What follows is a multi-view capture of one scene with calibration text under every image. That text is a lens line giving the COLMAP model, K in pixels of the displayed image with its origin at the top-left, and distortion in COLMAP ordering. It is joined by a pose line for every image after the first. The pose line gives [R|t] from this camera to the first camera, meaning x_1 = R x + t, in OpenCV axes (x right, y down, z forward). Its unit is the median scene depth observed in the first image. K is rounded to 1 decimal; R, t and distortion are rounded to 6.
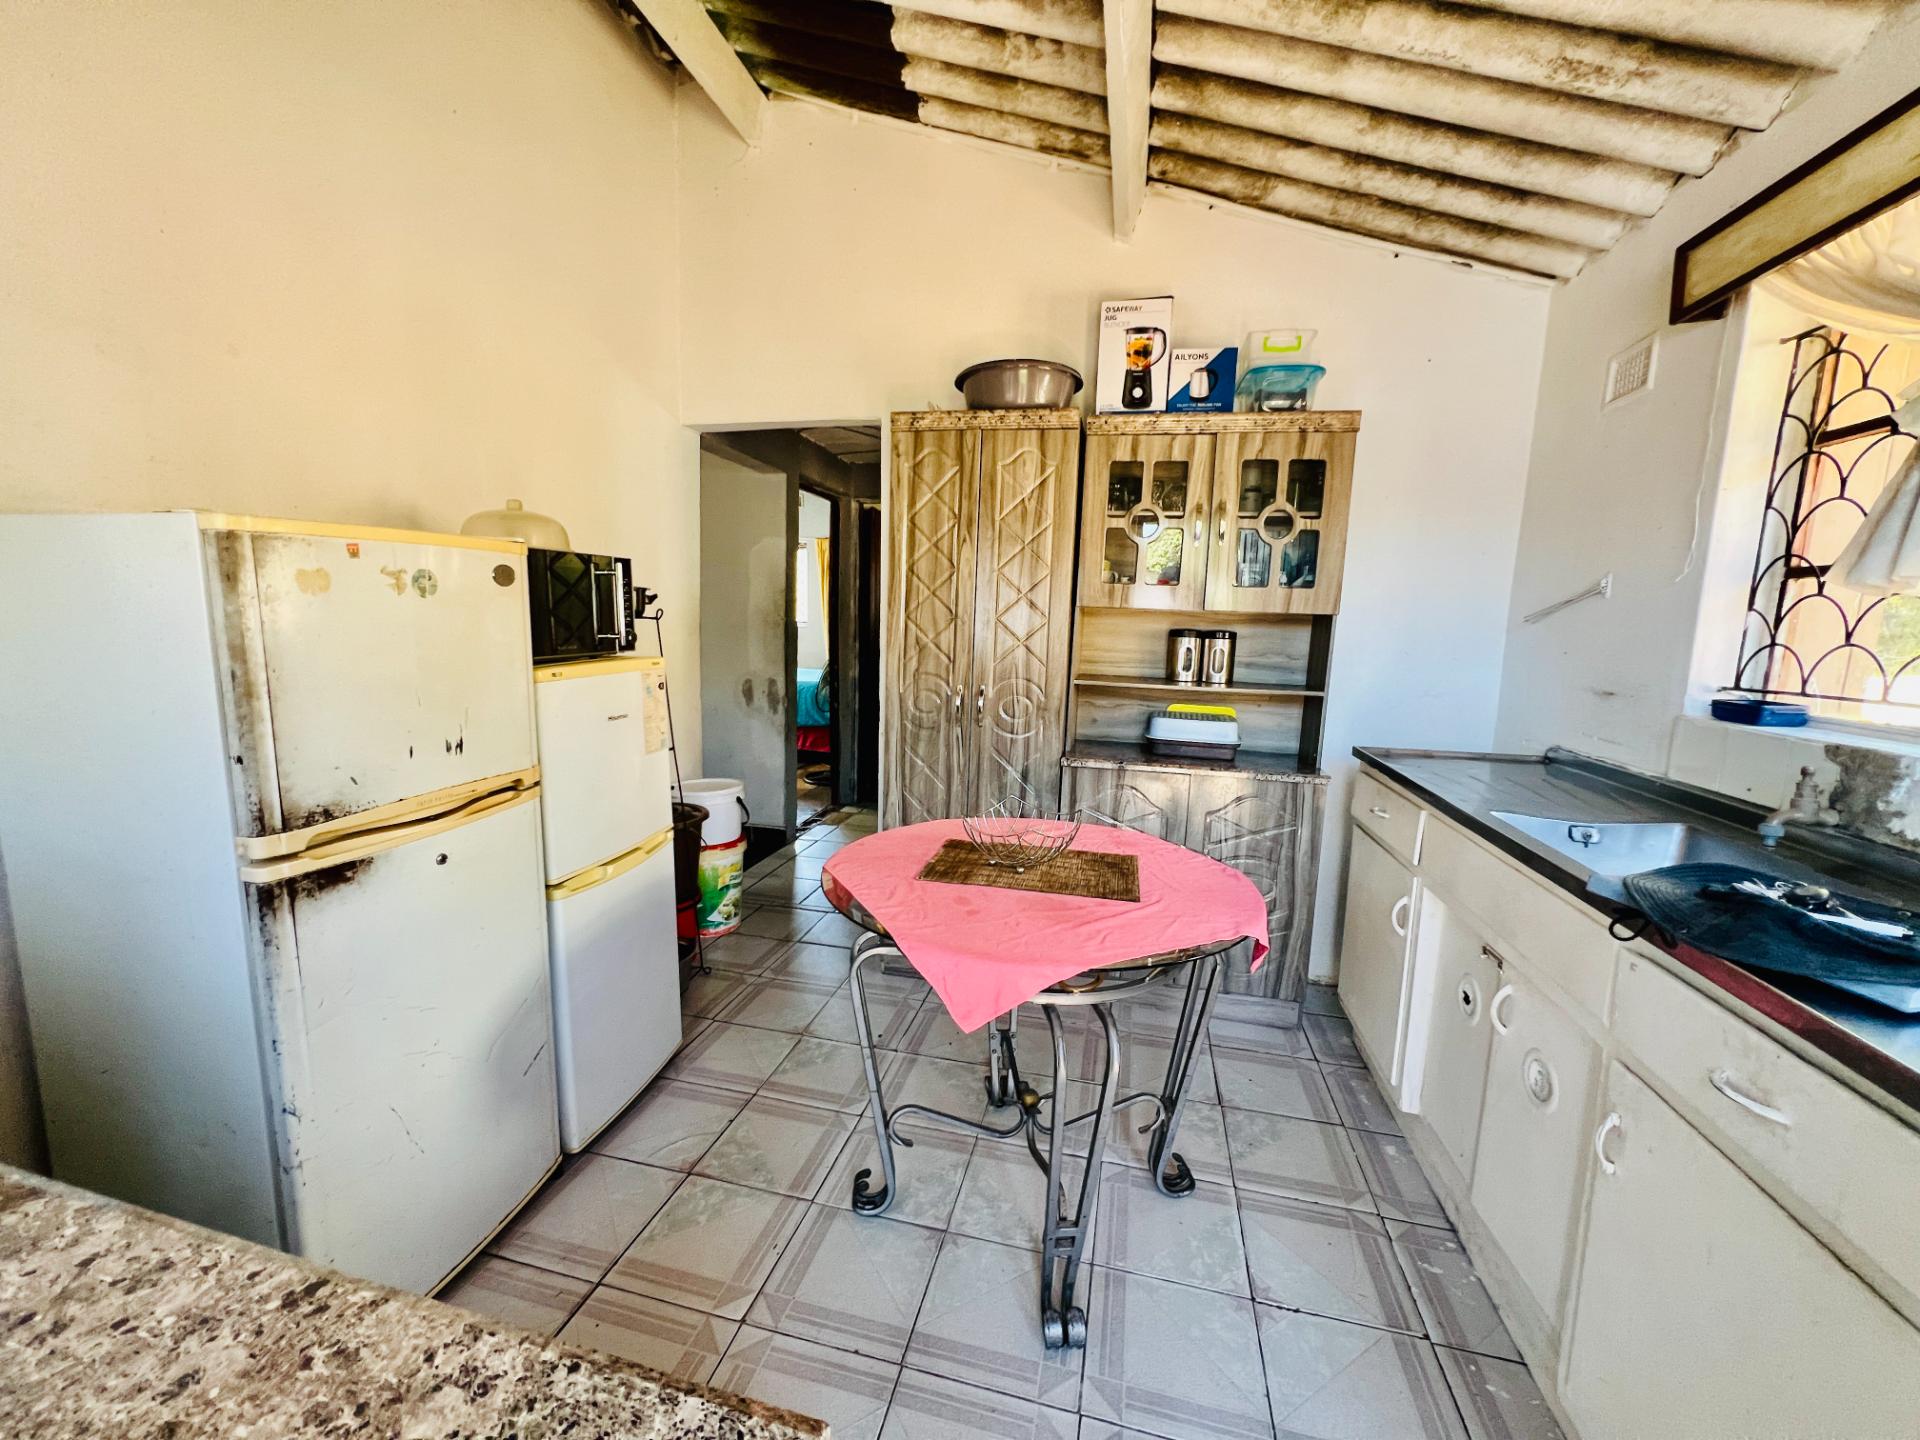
lens RADIAL K [[769.4, 0, 956.8], [0, 769.4, 717.3], [0, 0, 1]] dist [-0.003971, 0.001417]
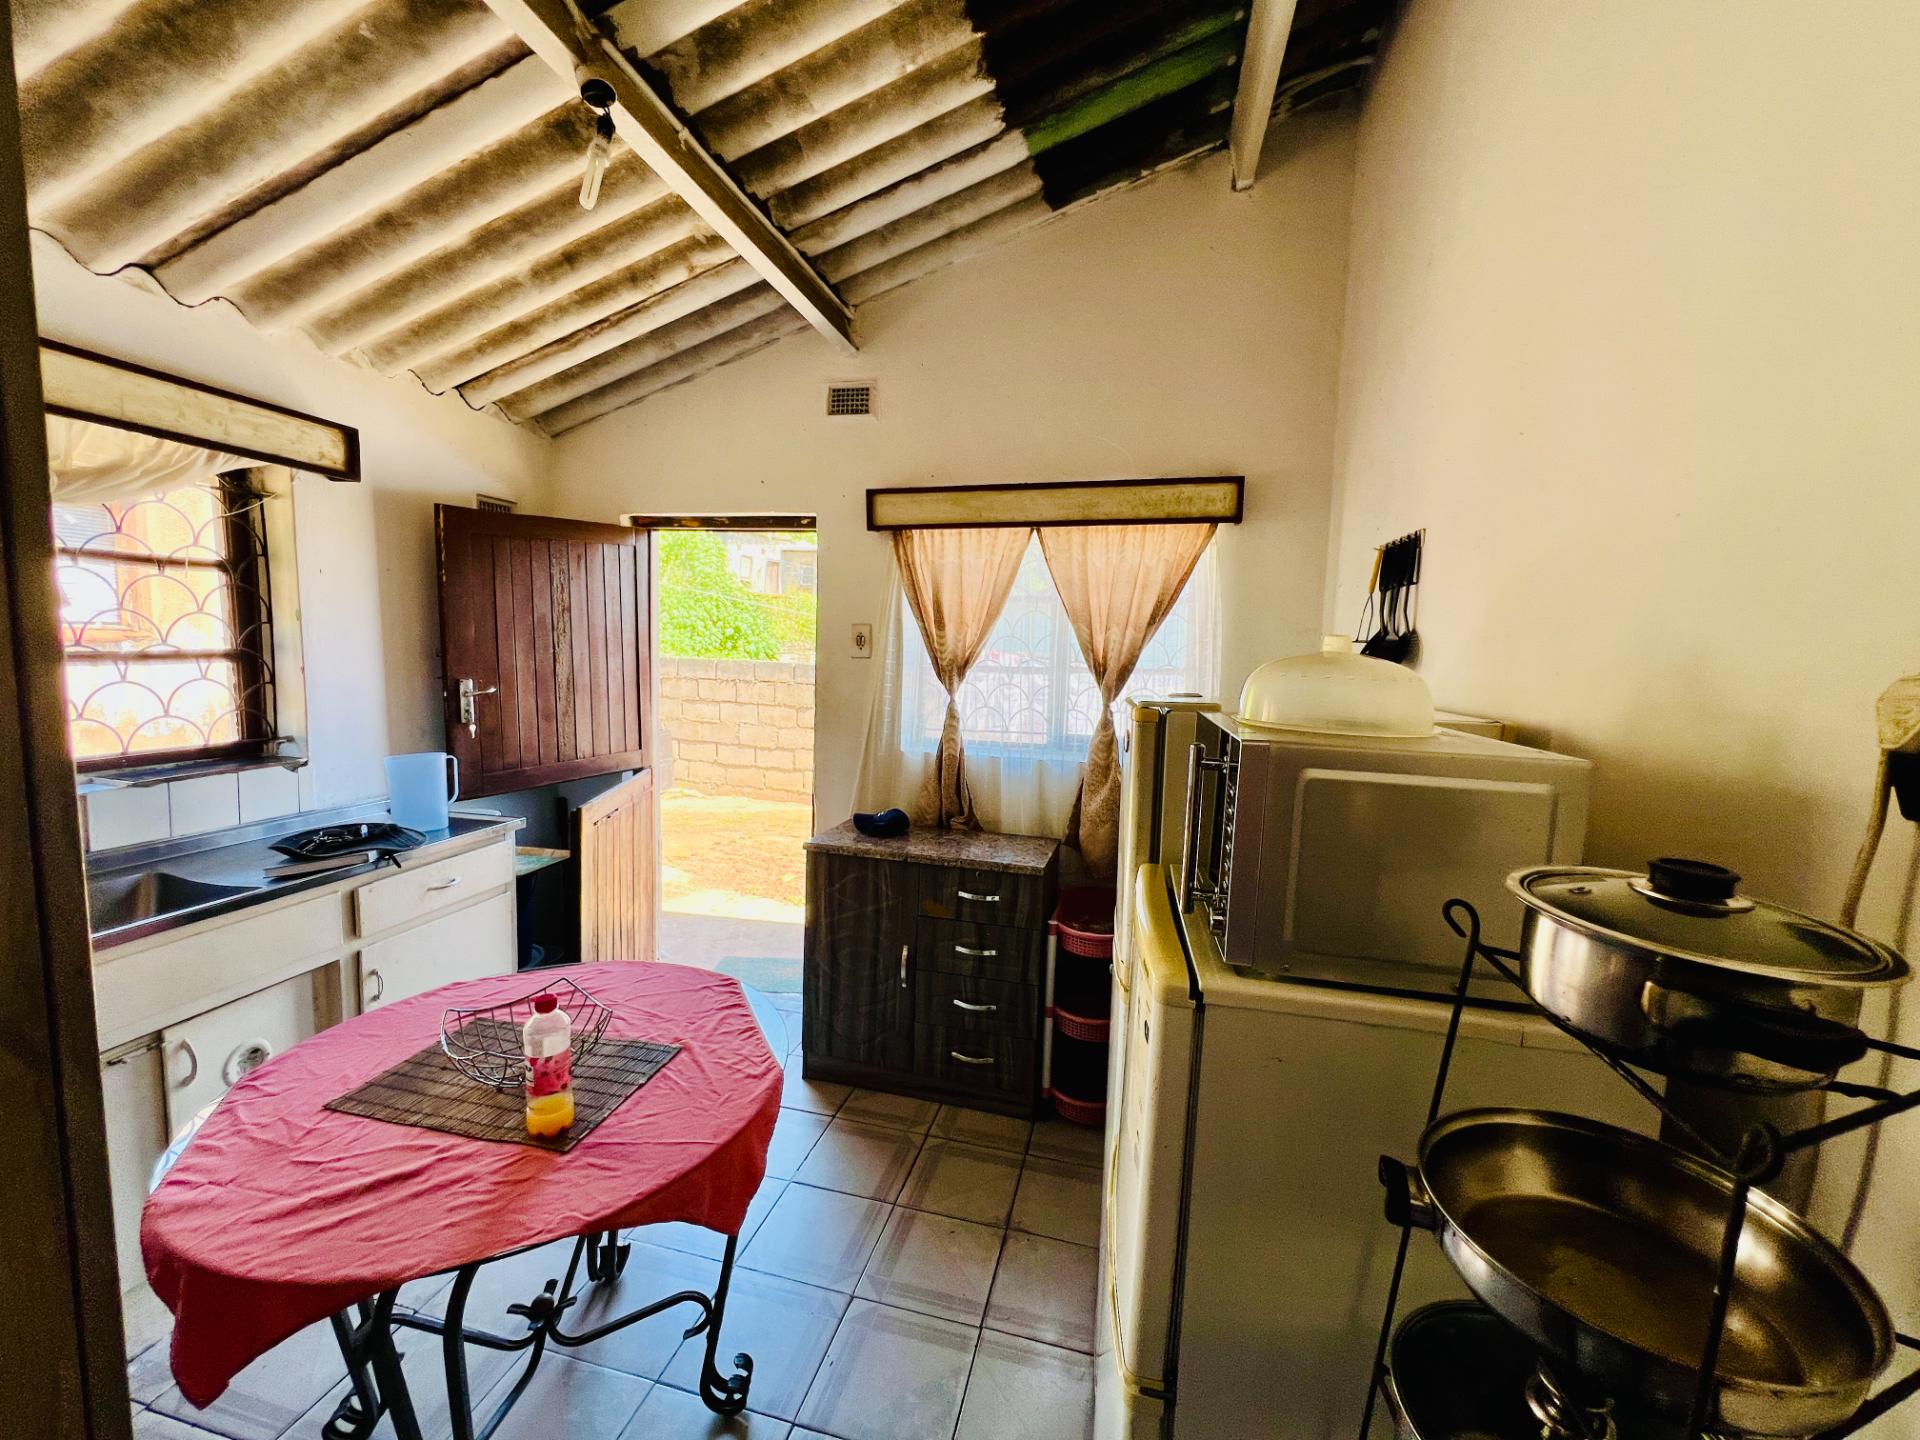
lens RADIAL K [[769.4, 0, 956.8], [0, 769.4, 717.3], [0, 0, 1]] dist [-0.003971, 0.001417]
pose [[-0.998635, -0.052227, -0.000614, -0.259496], [-0.051003, 0.972557, 0.227005, -0.283458], [-0.011258, 0.226727, -0.973893, 1.298341]]
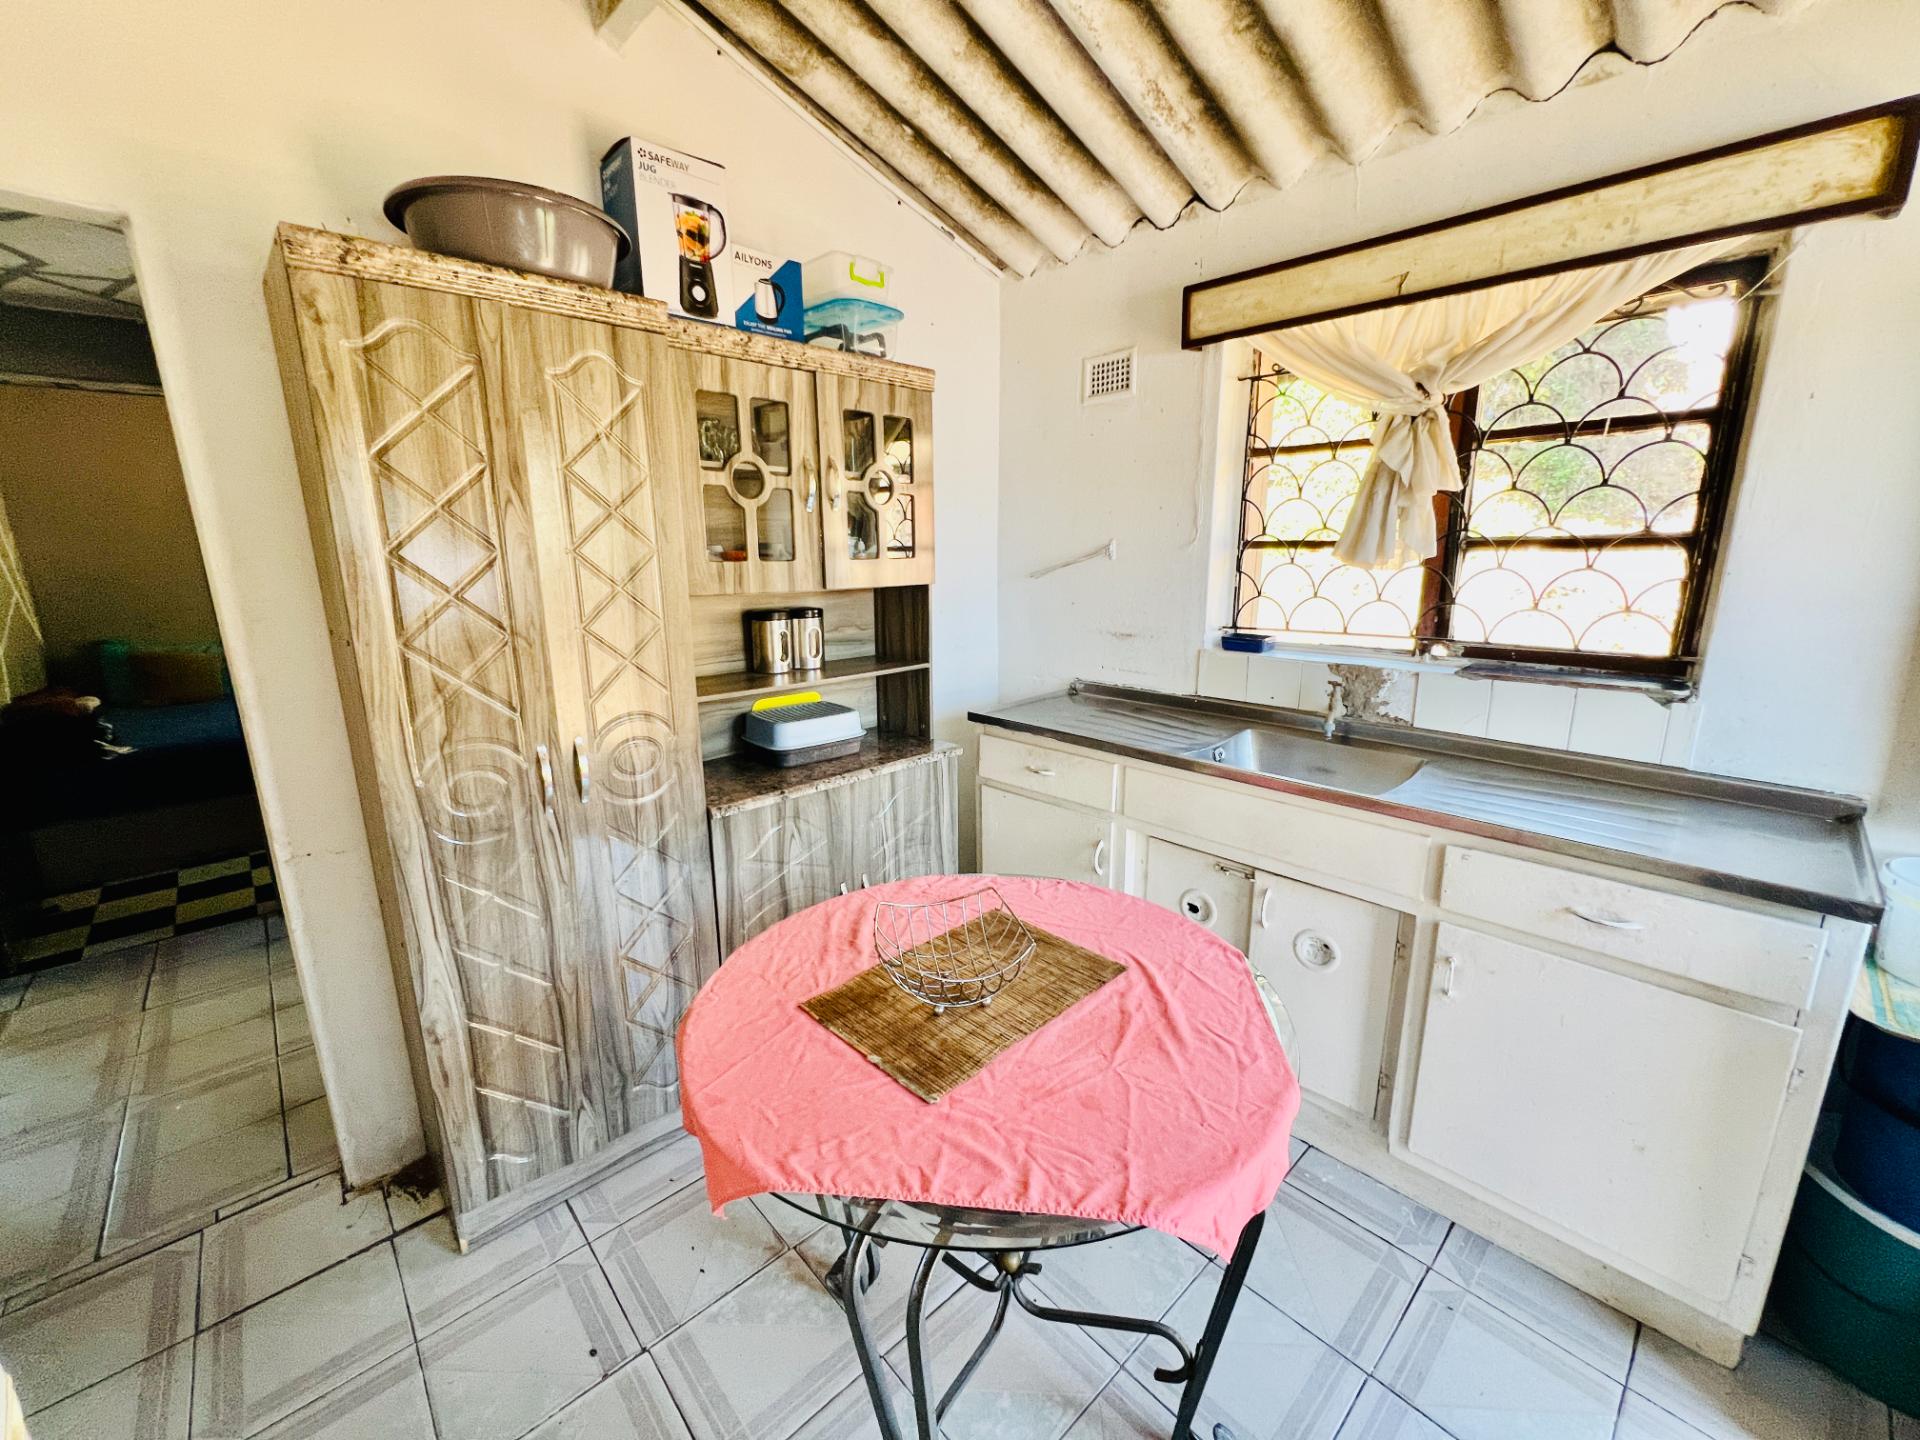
lens RADIAL K [[769.4, 0, 956.8], [0, 769.4, 717.3], [0, 0, 1]] dist [-0.003971, 0.001417]
pose [[0.554470, -0.217881, 0.803176, -0.340340], [0.138835, 0.975812, 0.168869, -0.139698], [-0.820541, 0.017877, 0.571308, 0.453541]]
